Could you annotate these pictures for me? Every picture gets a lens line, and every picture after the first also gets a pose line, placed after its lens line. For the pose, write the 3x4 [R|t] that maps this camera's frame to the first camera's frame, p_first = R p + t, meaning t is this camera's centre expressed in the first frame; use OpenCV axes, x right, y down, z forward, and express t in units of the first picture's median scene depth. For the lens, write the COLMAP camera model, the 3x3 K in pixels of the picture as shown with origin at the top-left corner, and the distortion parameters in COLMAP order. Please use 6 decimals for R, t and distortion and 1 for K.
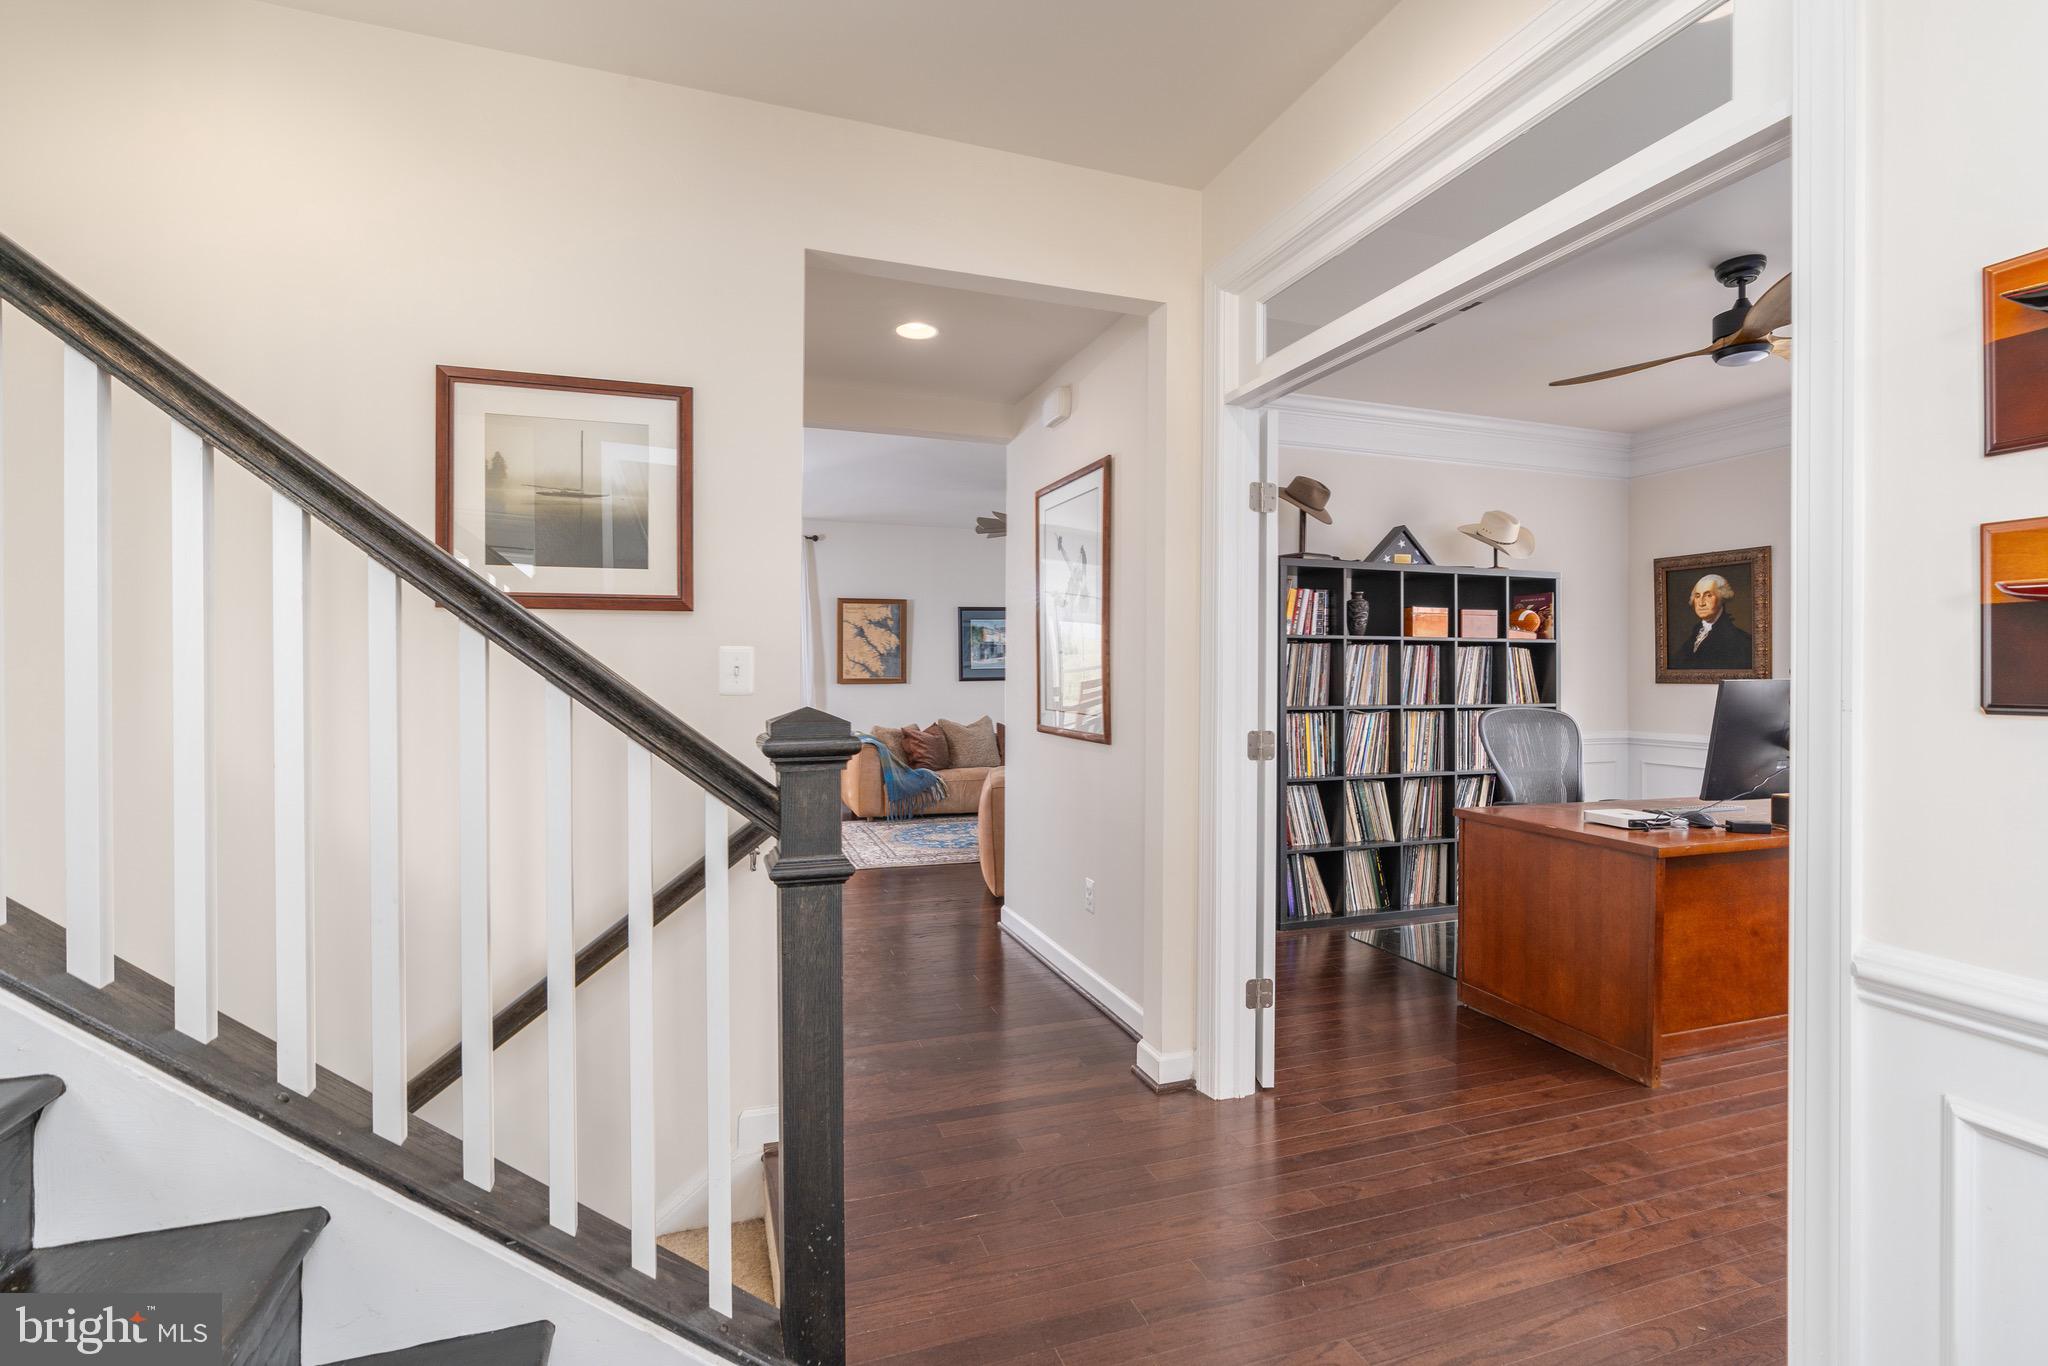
lens RADIAL K [[938.8, 0, 1025.4], [0, 938.8, 677.8], [0, 0, 1]] dist [-0.001232, 0.000972]
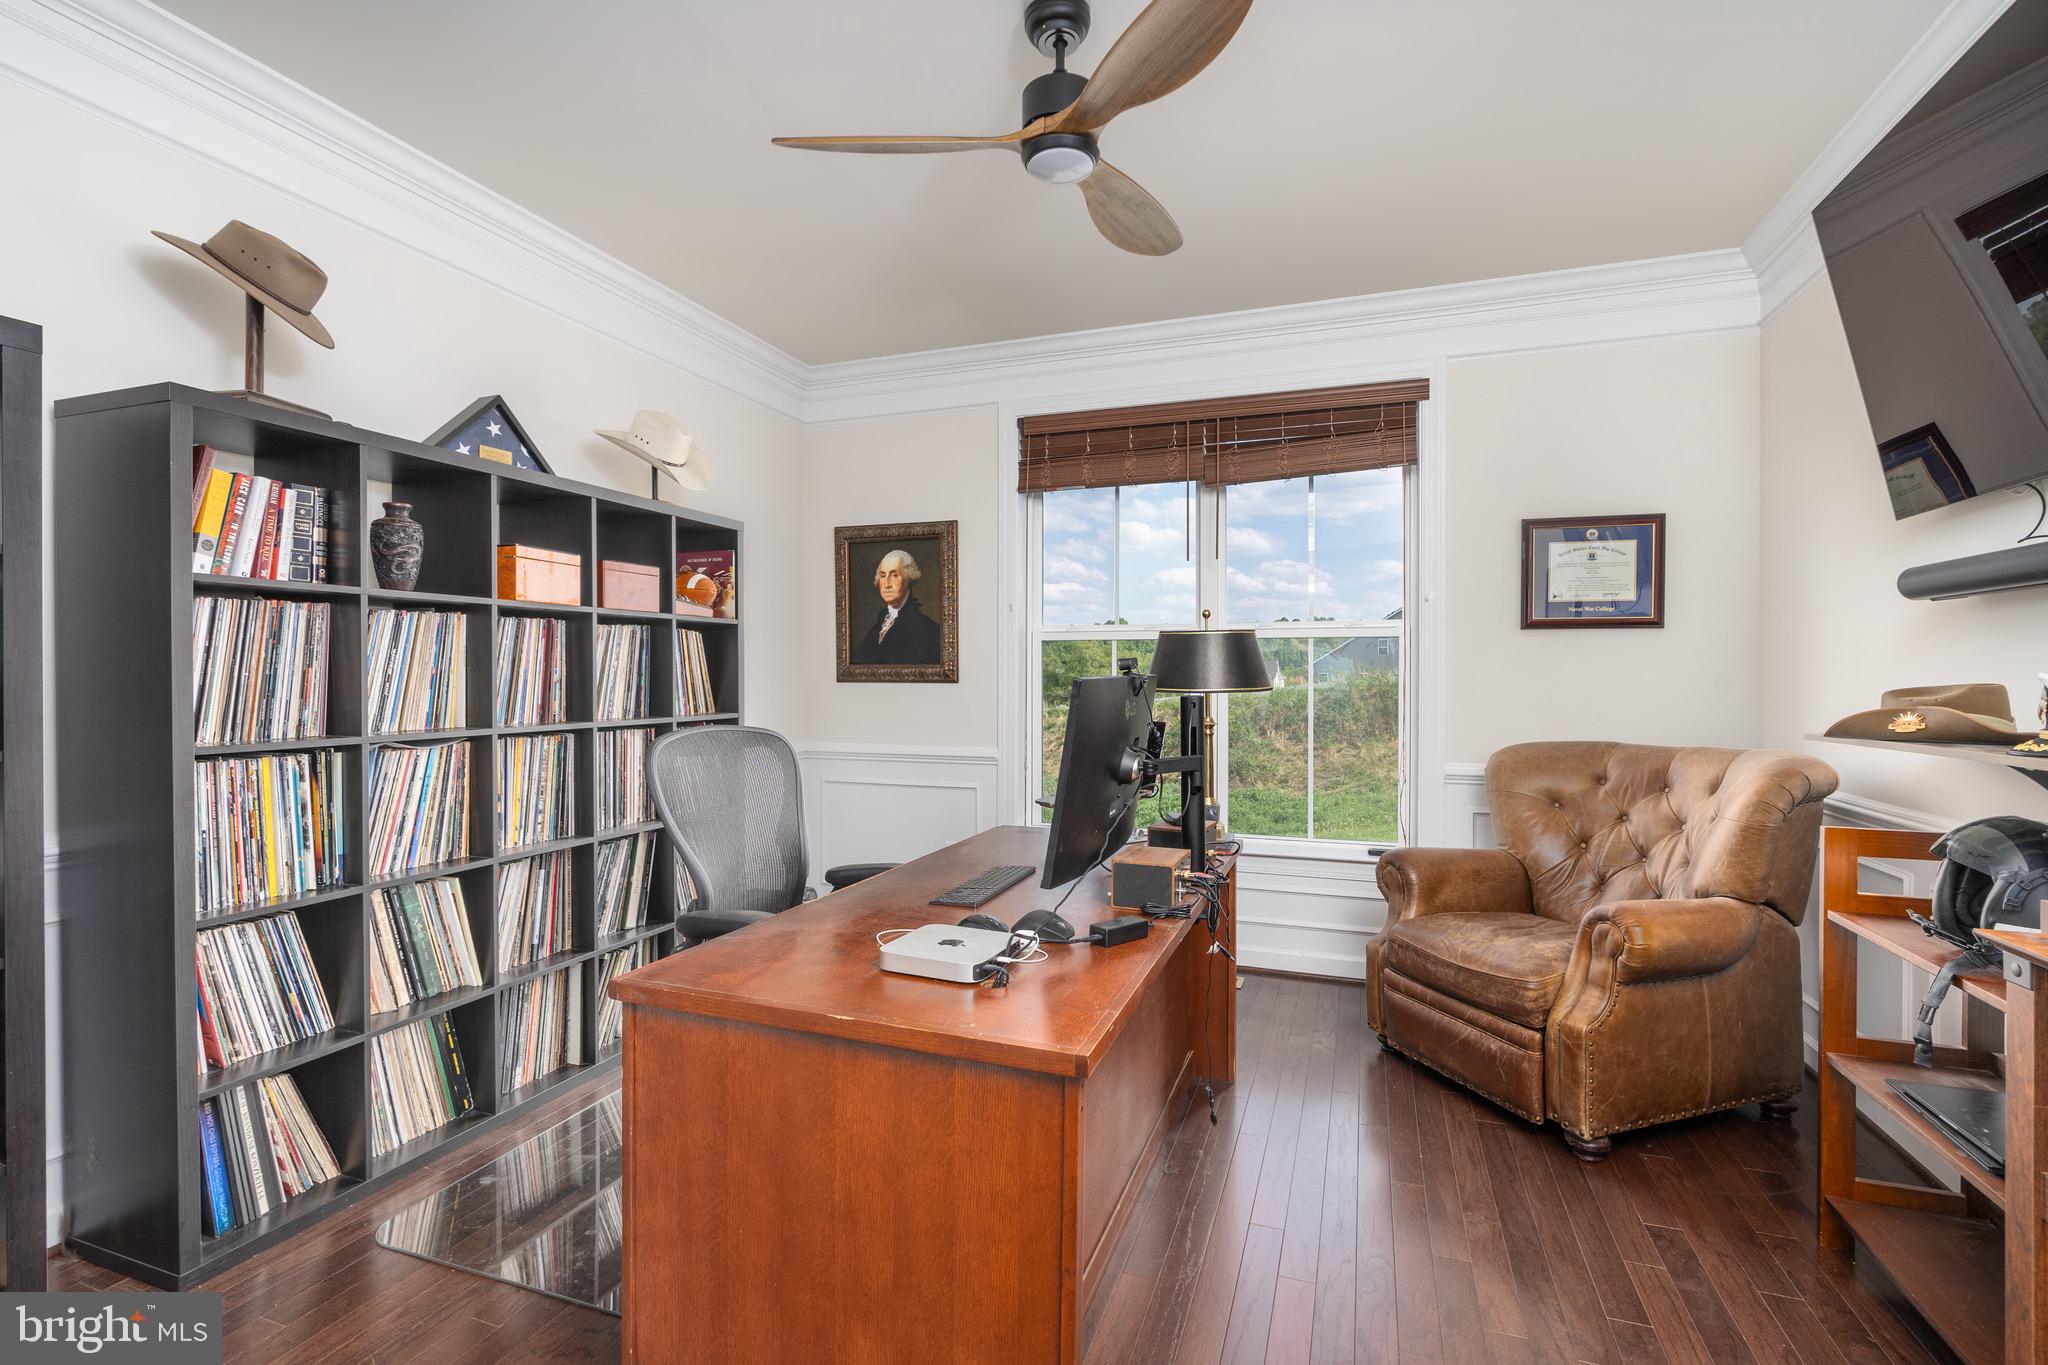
lens RADIAL K [[938.8, 0, 1025.4], [0, 938.8, 677.3], [0, 0, 1]] dist [-0.001232, 0.000972]
pose [[0.637274, -0.005063, 0.770621, 0.182197], [0.004159, 0.999986, 0.003131, 0.000076], [-0.770626, 0.001210, 0.637286, 0.427767]]
